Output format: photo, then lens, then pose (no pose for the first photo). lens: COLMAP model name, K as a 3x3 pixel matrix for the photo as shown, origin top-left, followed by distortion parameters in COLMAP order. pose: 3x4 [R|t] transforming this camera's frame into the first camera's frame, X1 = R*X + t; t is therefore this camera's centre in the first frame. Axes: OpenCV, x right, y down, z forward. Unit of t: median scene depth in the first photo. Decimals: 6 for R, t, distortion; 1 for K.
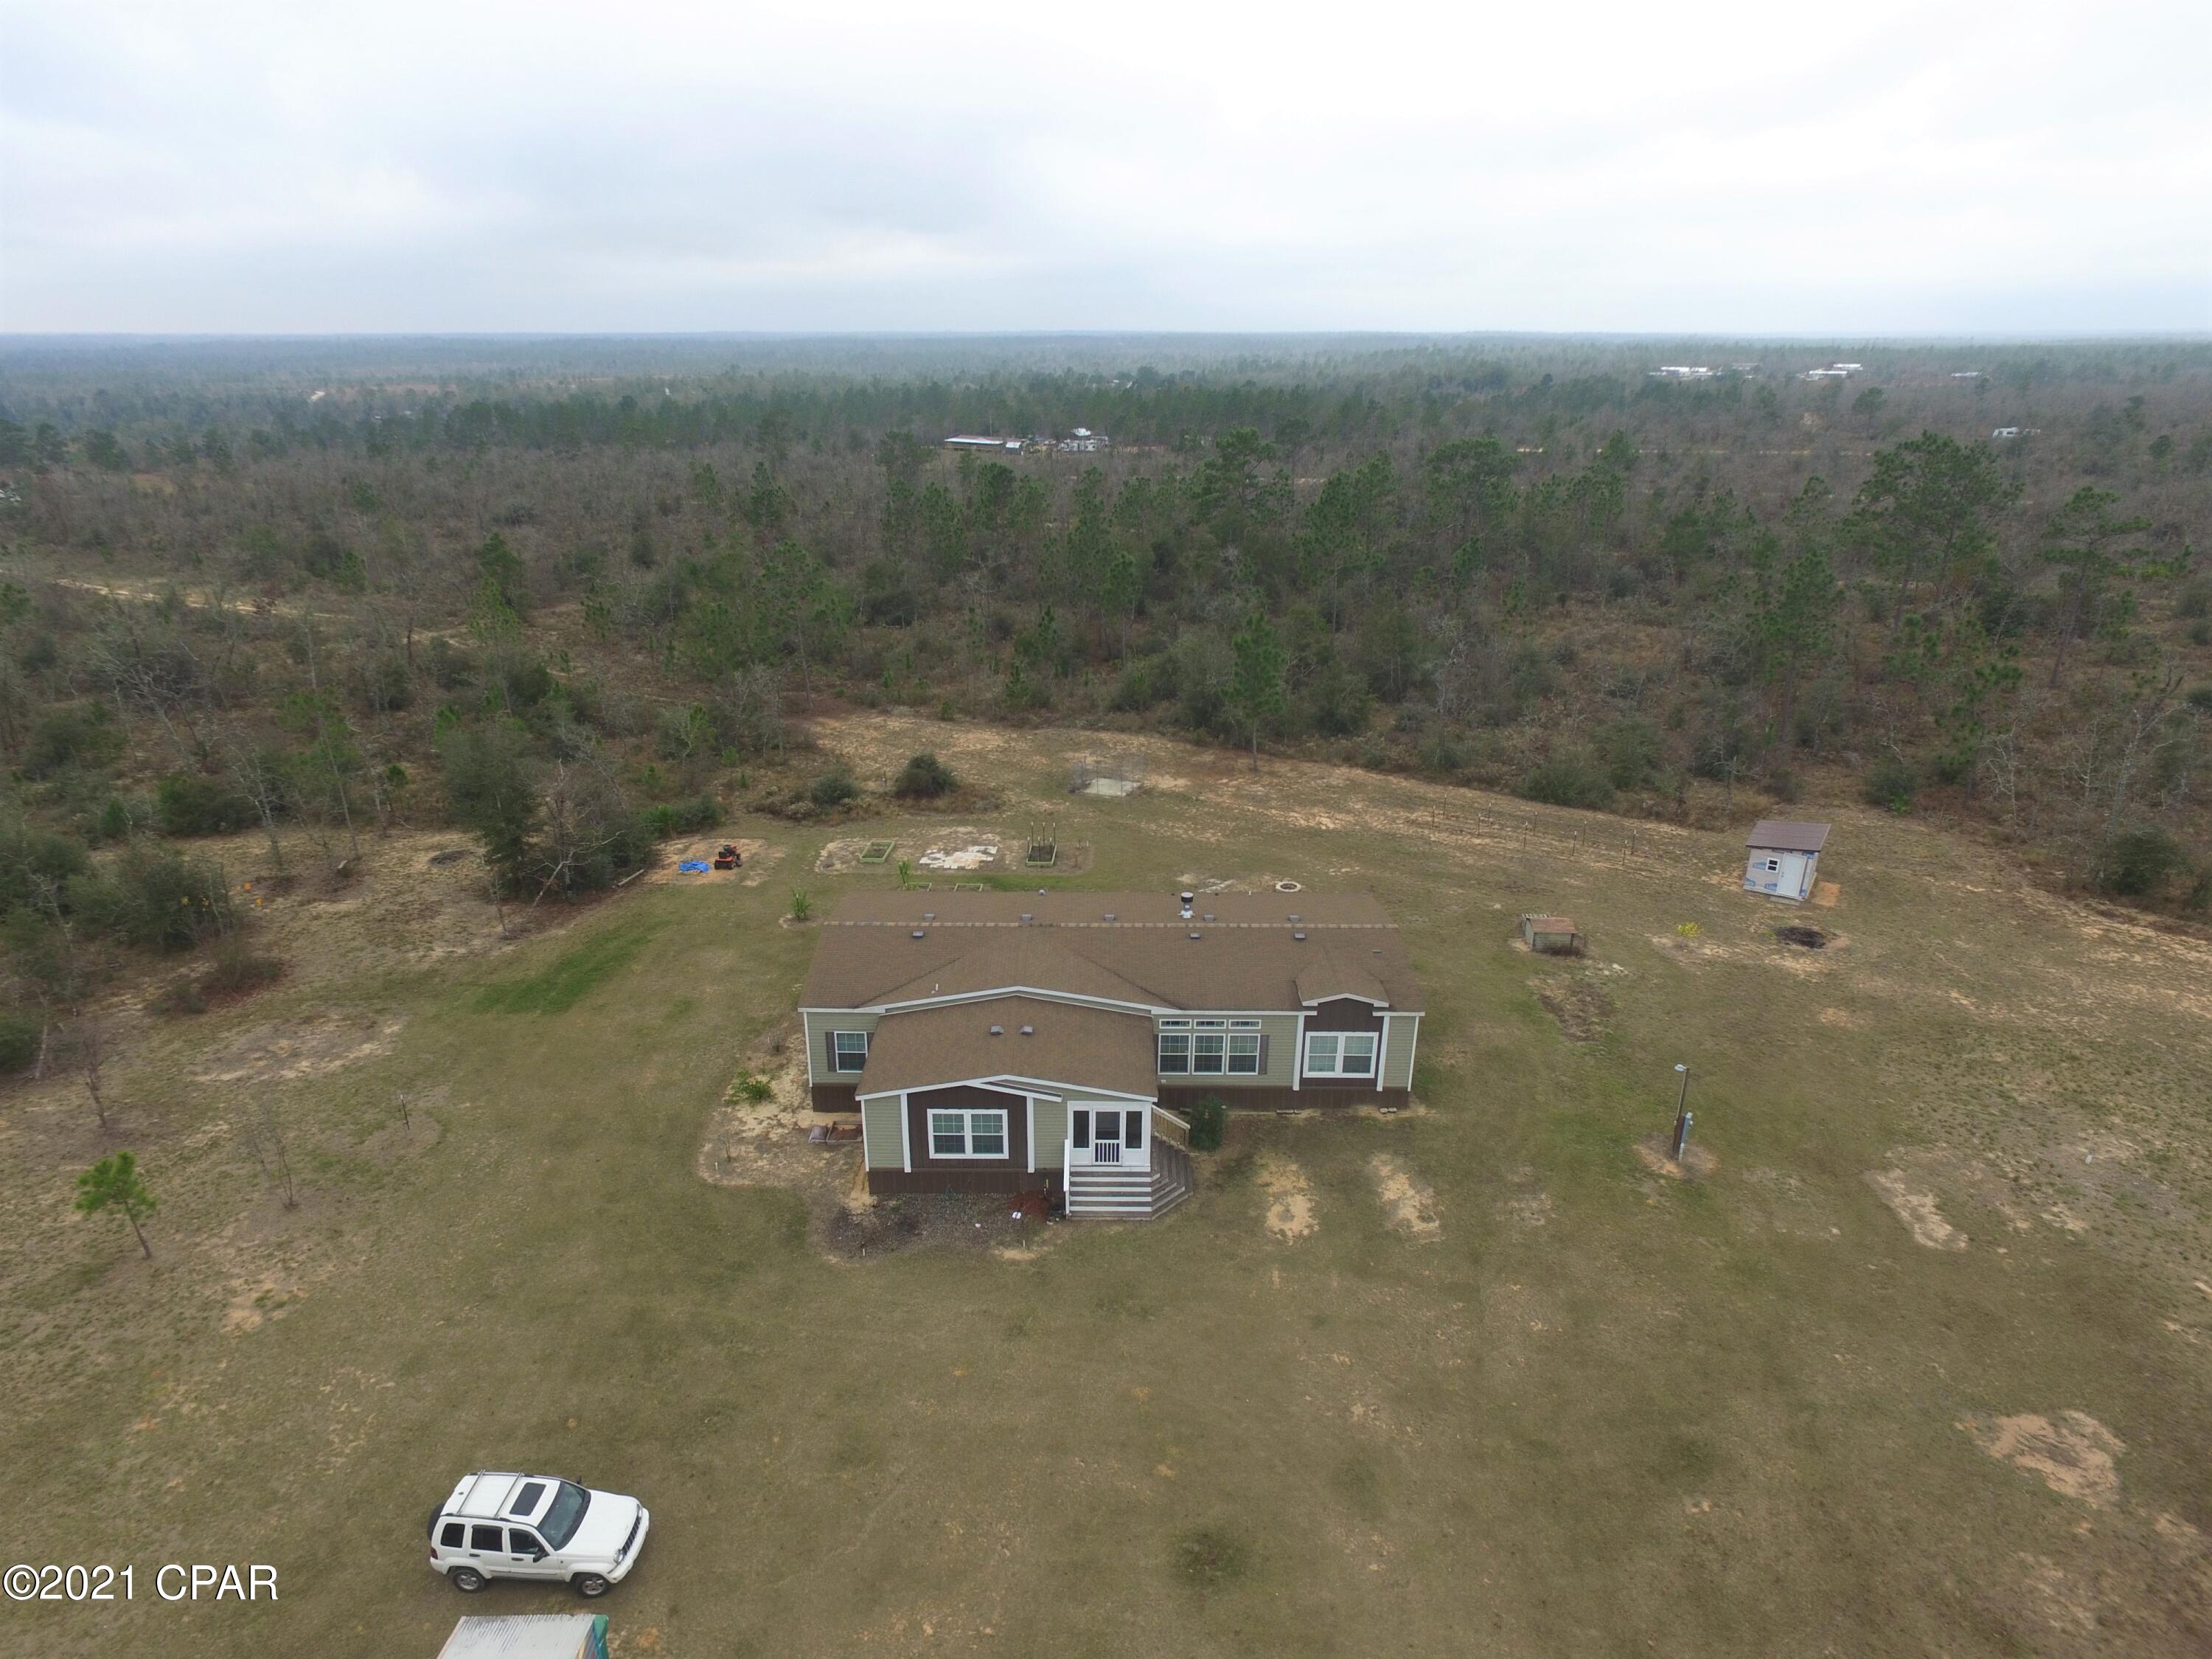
lens RADIAL K [[1287.9, 0, 1084.8], [0, 1287.9, 834.1], [0, 0, 1]] dist [-0.011178, 0.015936]
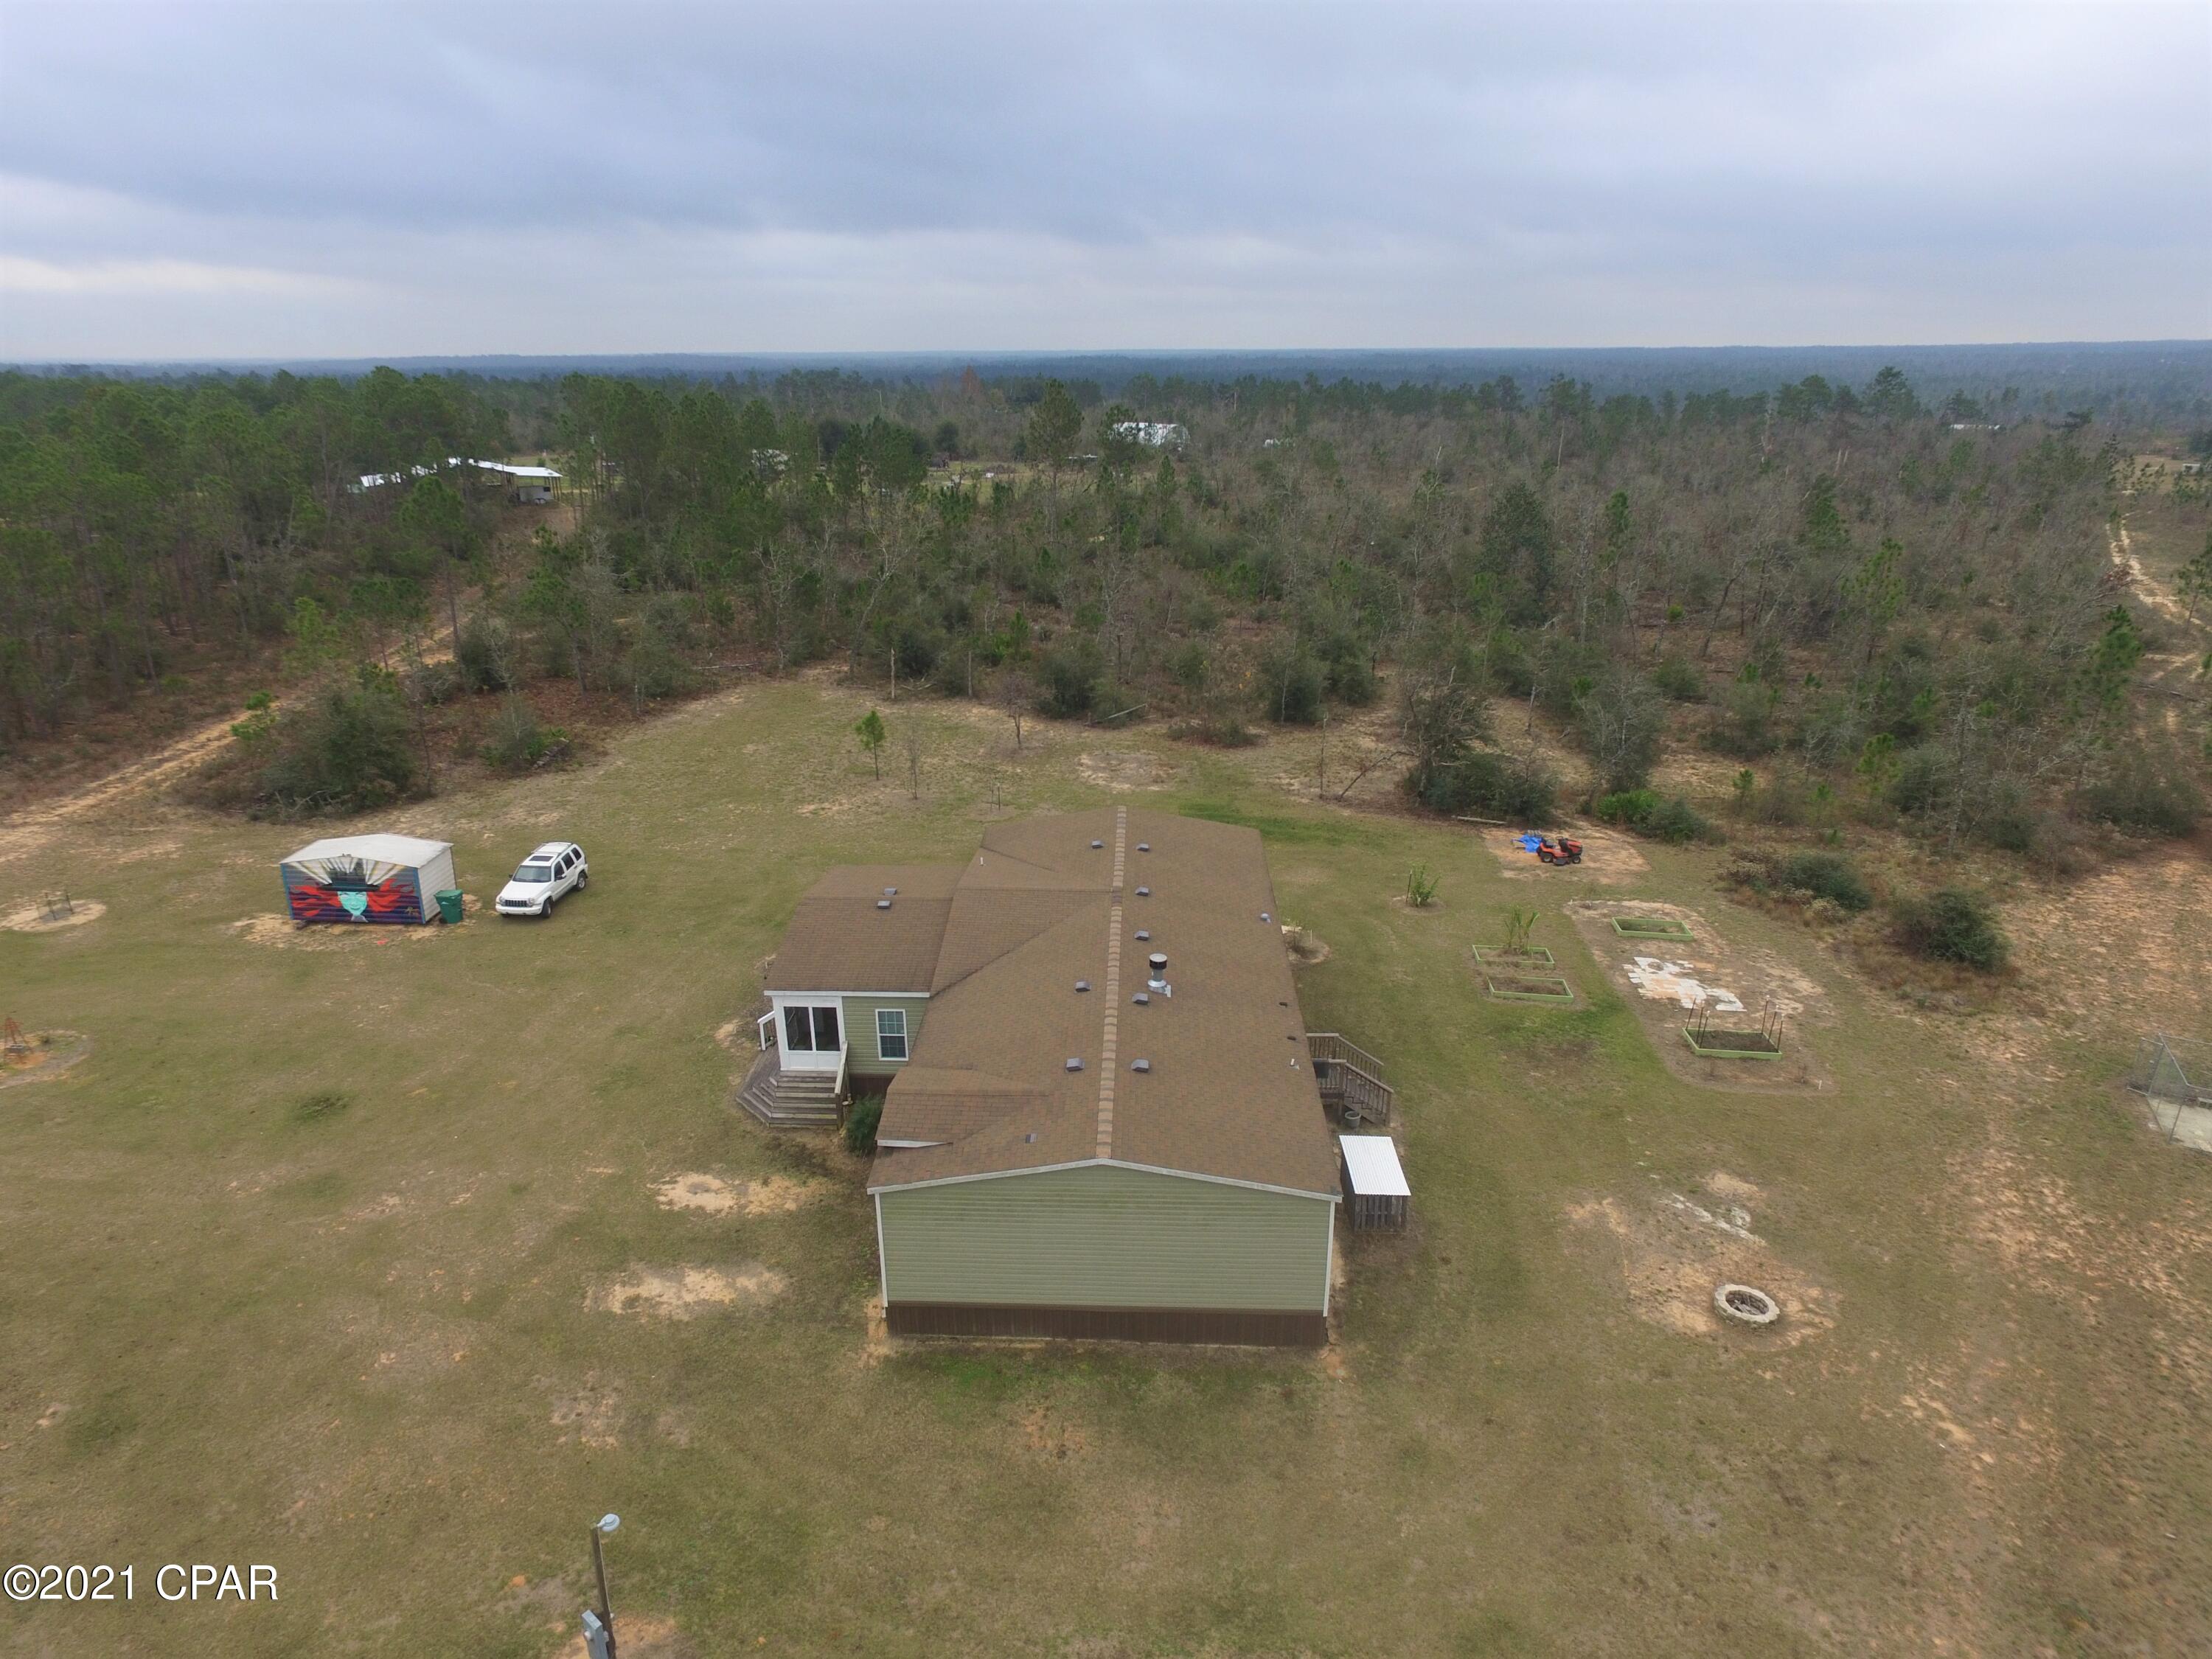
lens RADIAL K [[1287.9, 0, 1085.1], [0, 1287.9, 836.0], [0, 0, 1]] dist [-0.011178, 0.015936]
pose [[-0.035419, 0.354585, -0.934353, 0.656030], [-0.357905, 0.868426, 0.343134, -0.216026], [0.933086, 0.346563, 0.096149, 0.831685]]
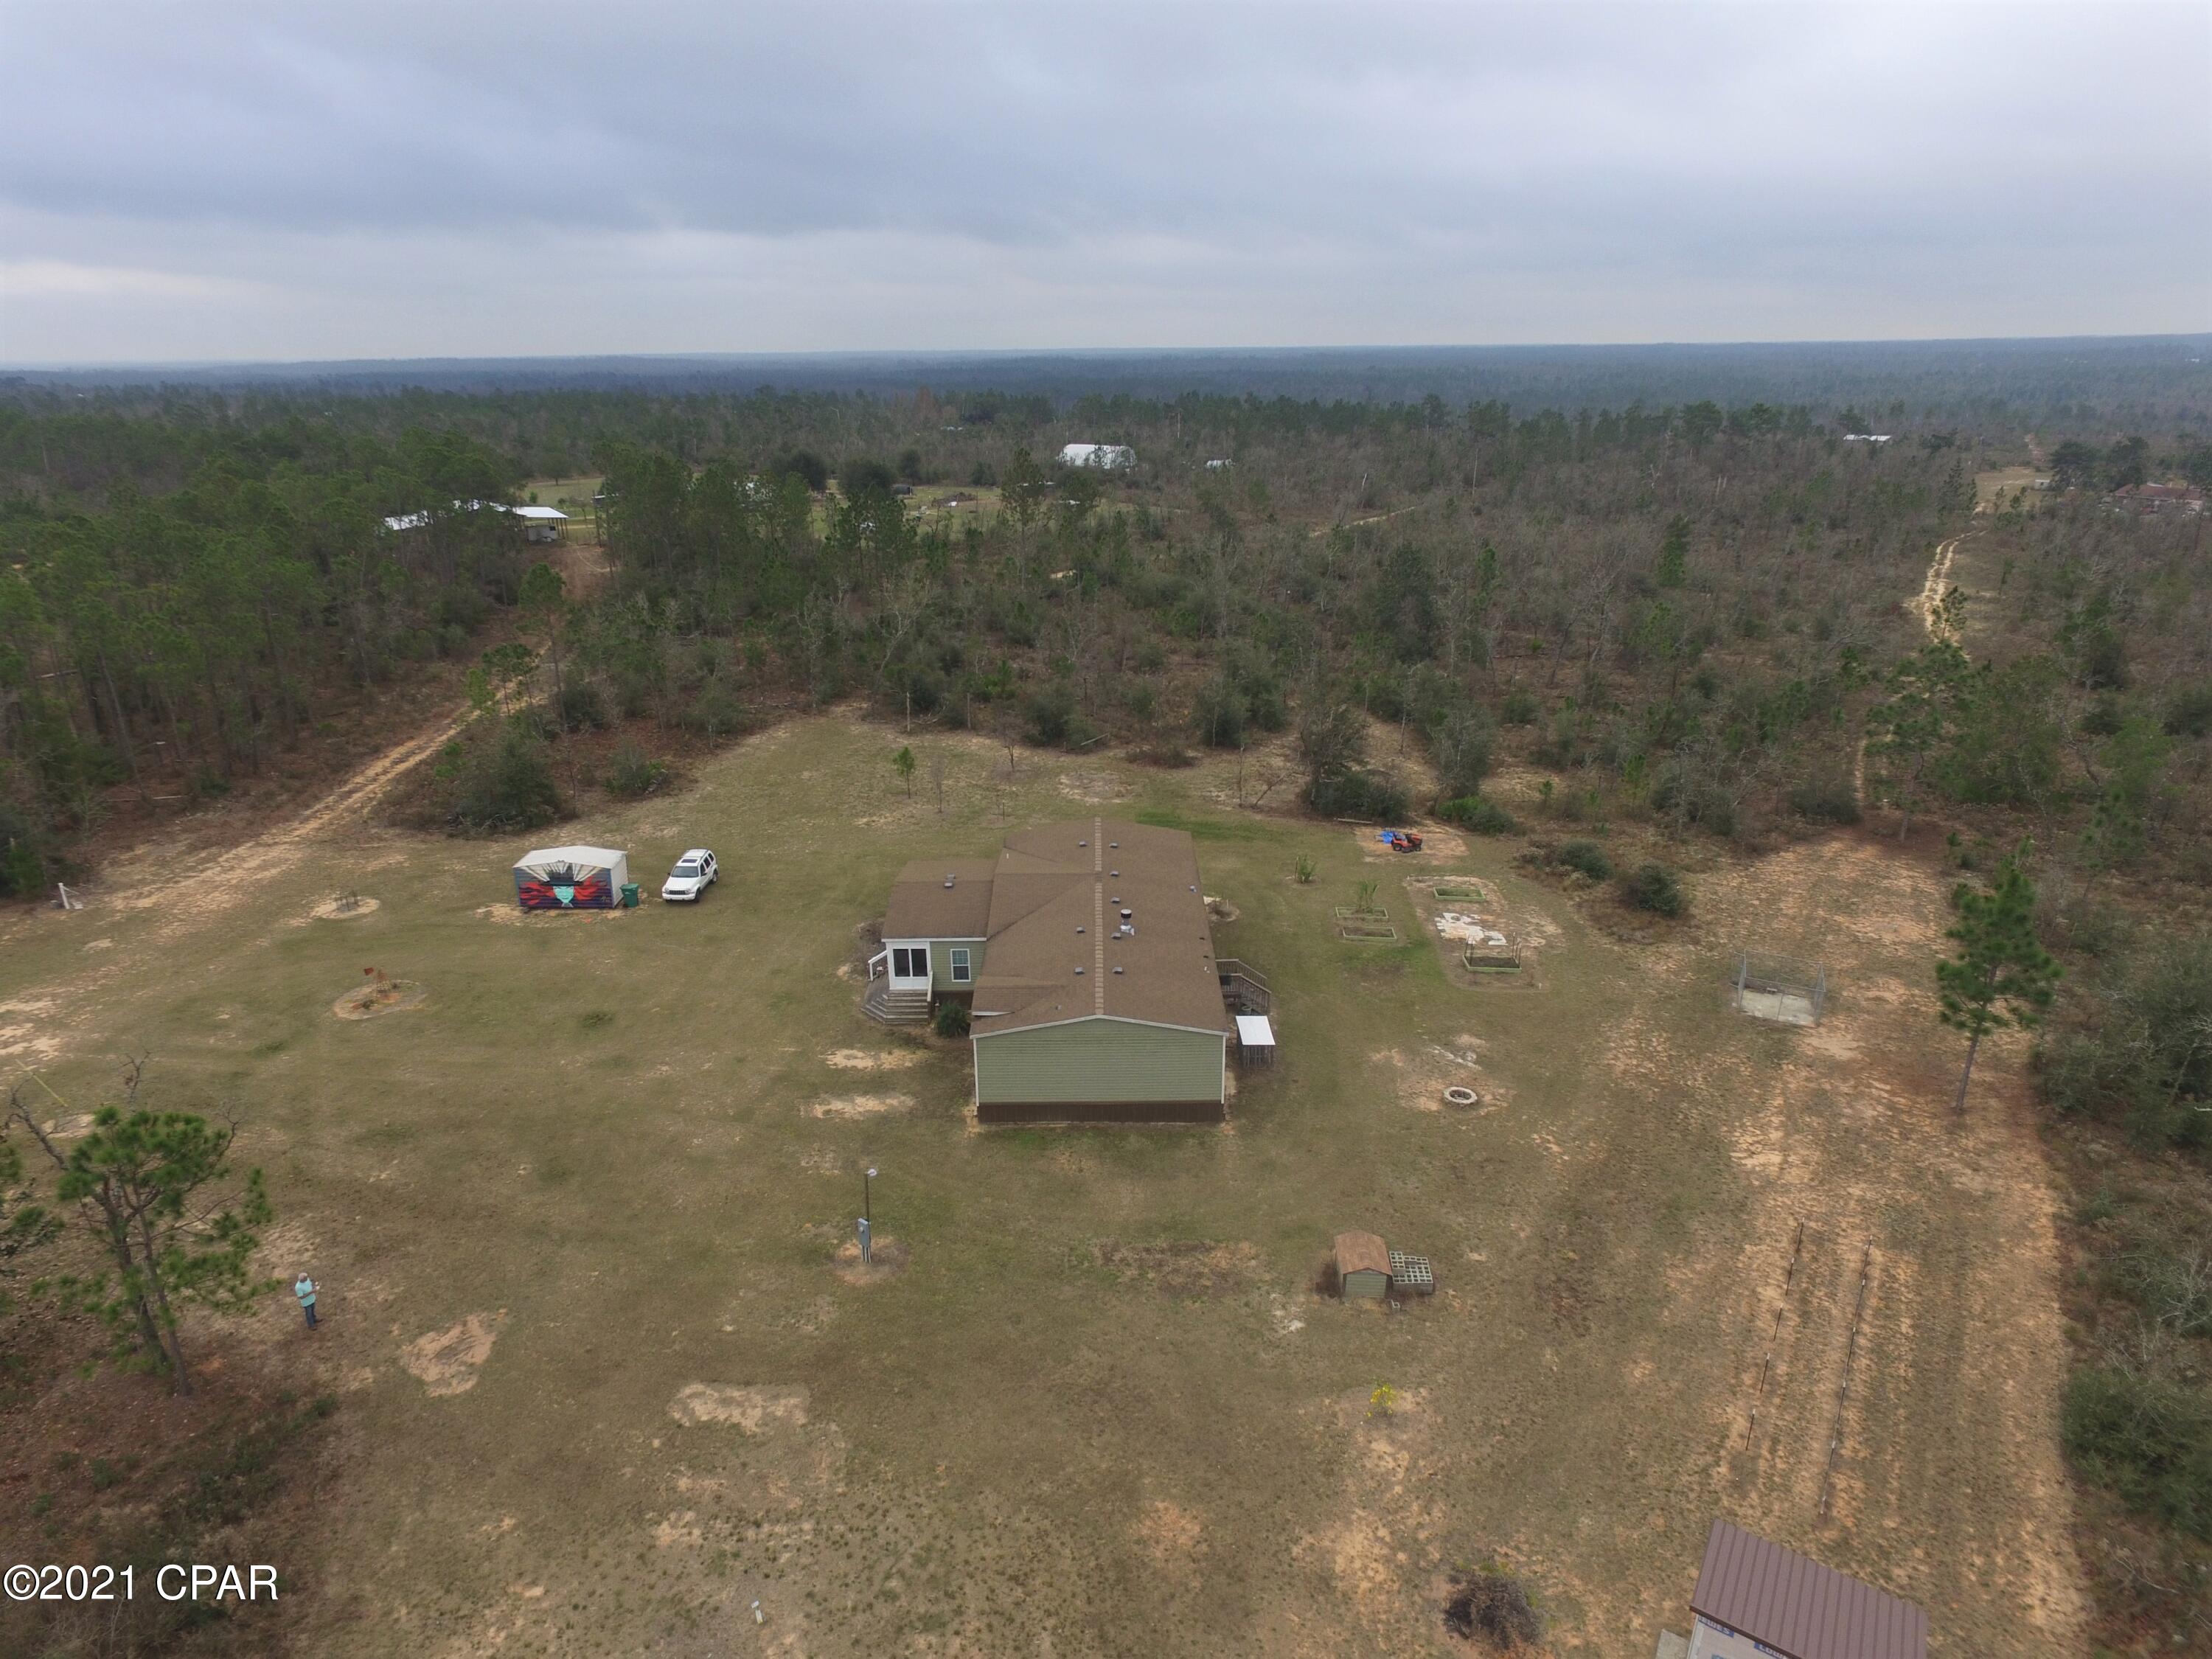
lens RADIAL K [[1287.9, 0, 1084.6], [0, 1287.9, 837.3], [0, 0, 1]] dist [-0.011178, 0.015936]
pose [[0.003766, 0.357289, -0.933986, 1.054387], [-0.353870, 0.874034, 0.332928, -0.354418], [0.935287, 0.329256, 0.129726, 0.757296]]
